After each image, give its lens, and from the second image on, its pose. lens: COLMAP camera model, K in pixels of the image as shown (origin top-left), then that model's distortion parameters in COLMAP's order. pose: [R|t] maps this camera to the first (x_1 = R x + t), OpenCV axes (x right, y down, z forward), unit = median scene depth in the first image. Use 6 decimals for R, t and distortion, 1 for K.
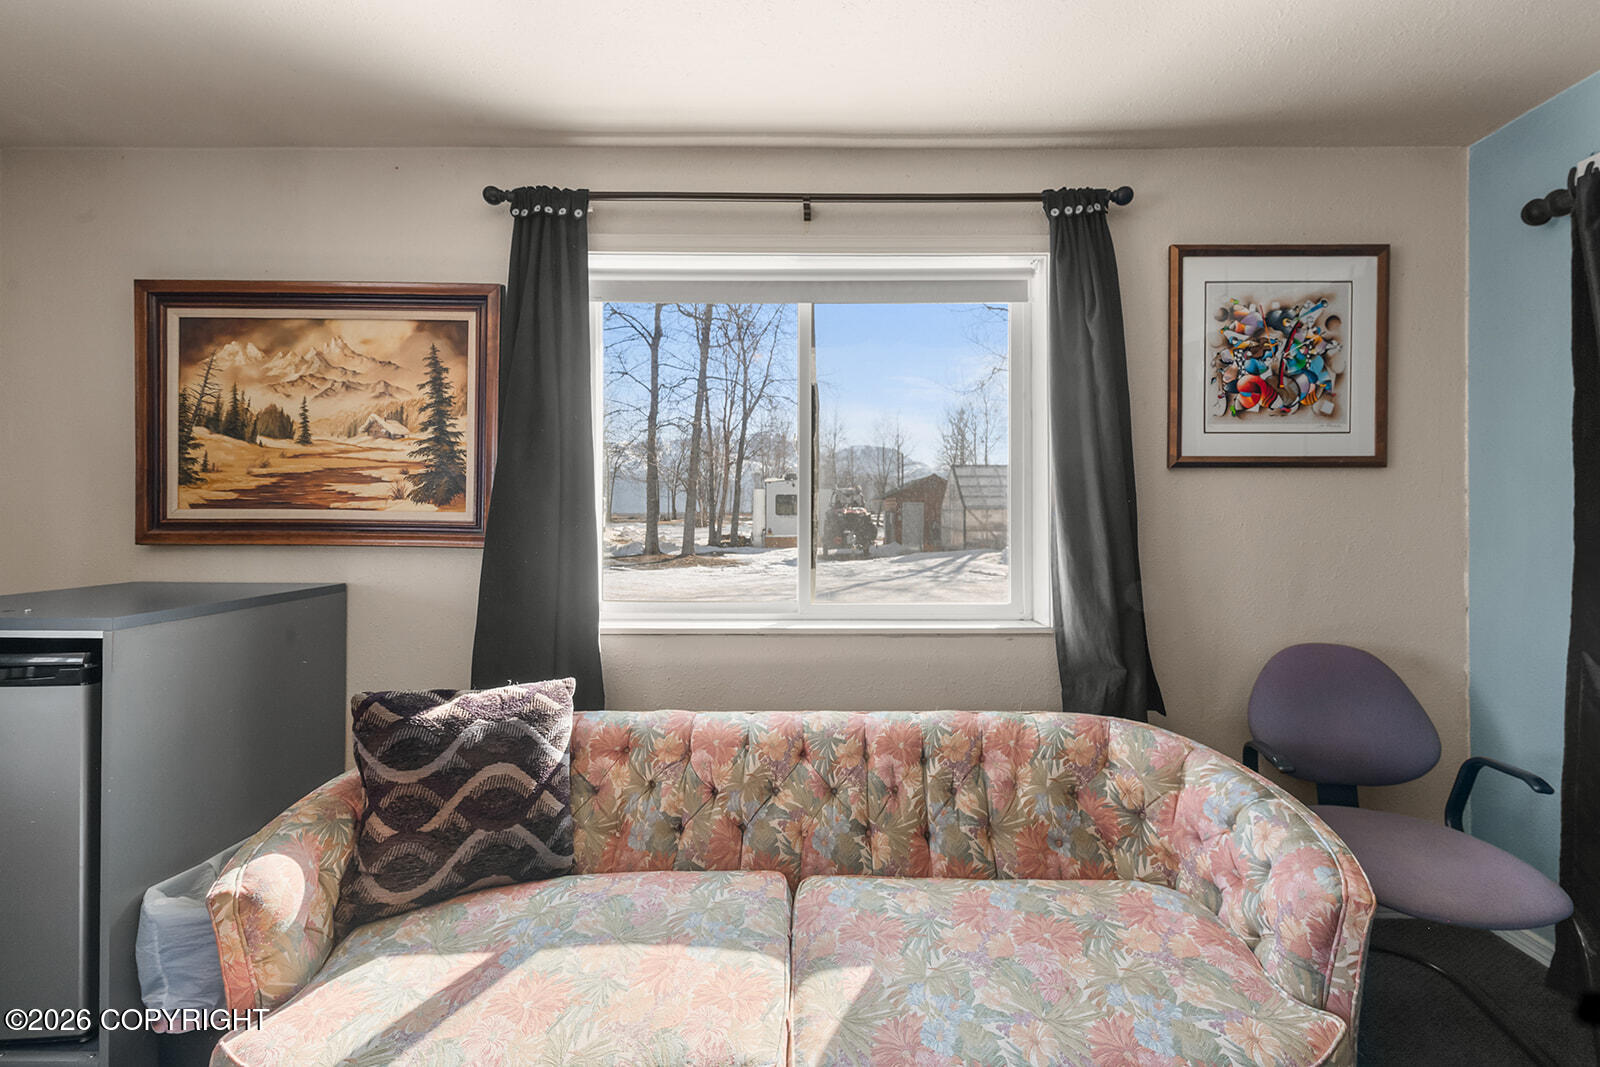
lens RADIAL K [[640.2, 0, 825.9], [0, 640.2, 509.1], [0, 0, 1]] dist [-0.000210, -0.000374]
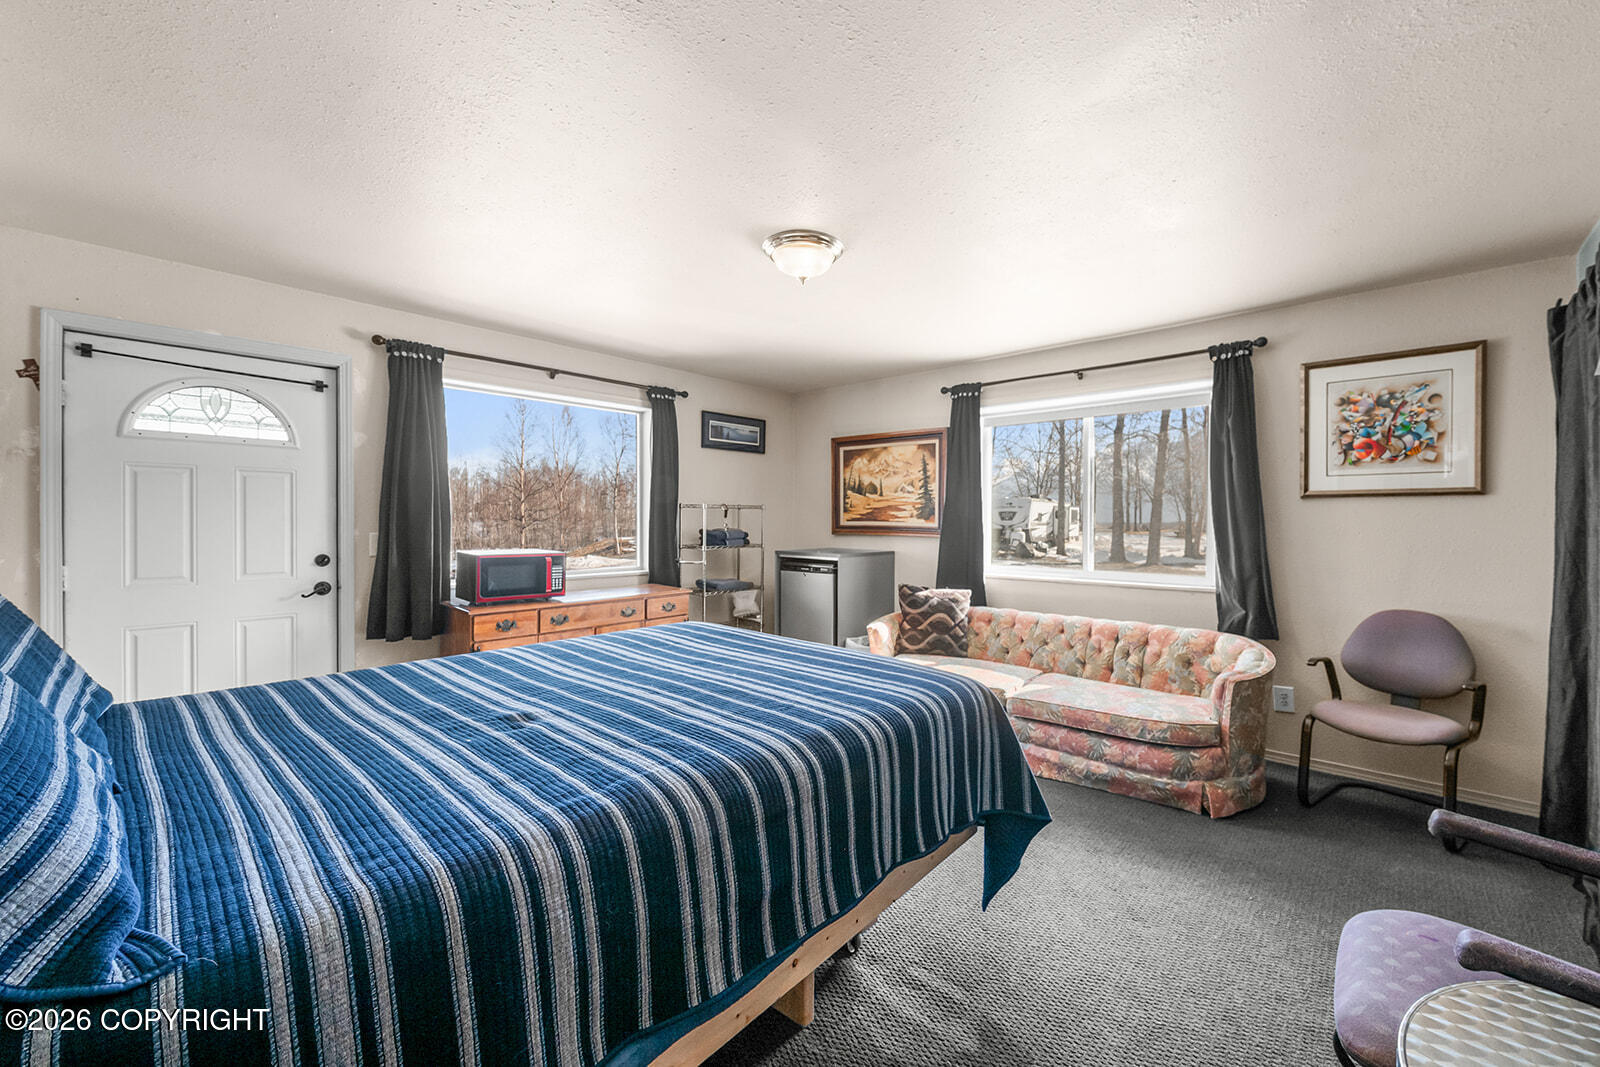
lens RADIAL K [[640.2, 0, 825.9], [0, 640.2, 509.1], [0, 0, 1]] dist [-0.000210, -0.000374]
pose [[0.747364, -0.010251, -0.664335, 0.724648], [0.000502, 0.999889, -0.014864, -0.012031], [0.664414, 0.010776, 0.747287, -1.064016]]
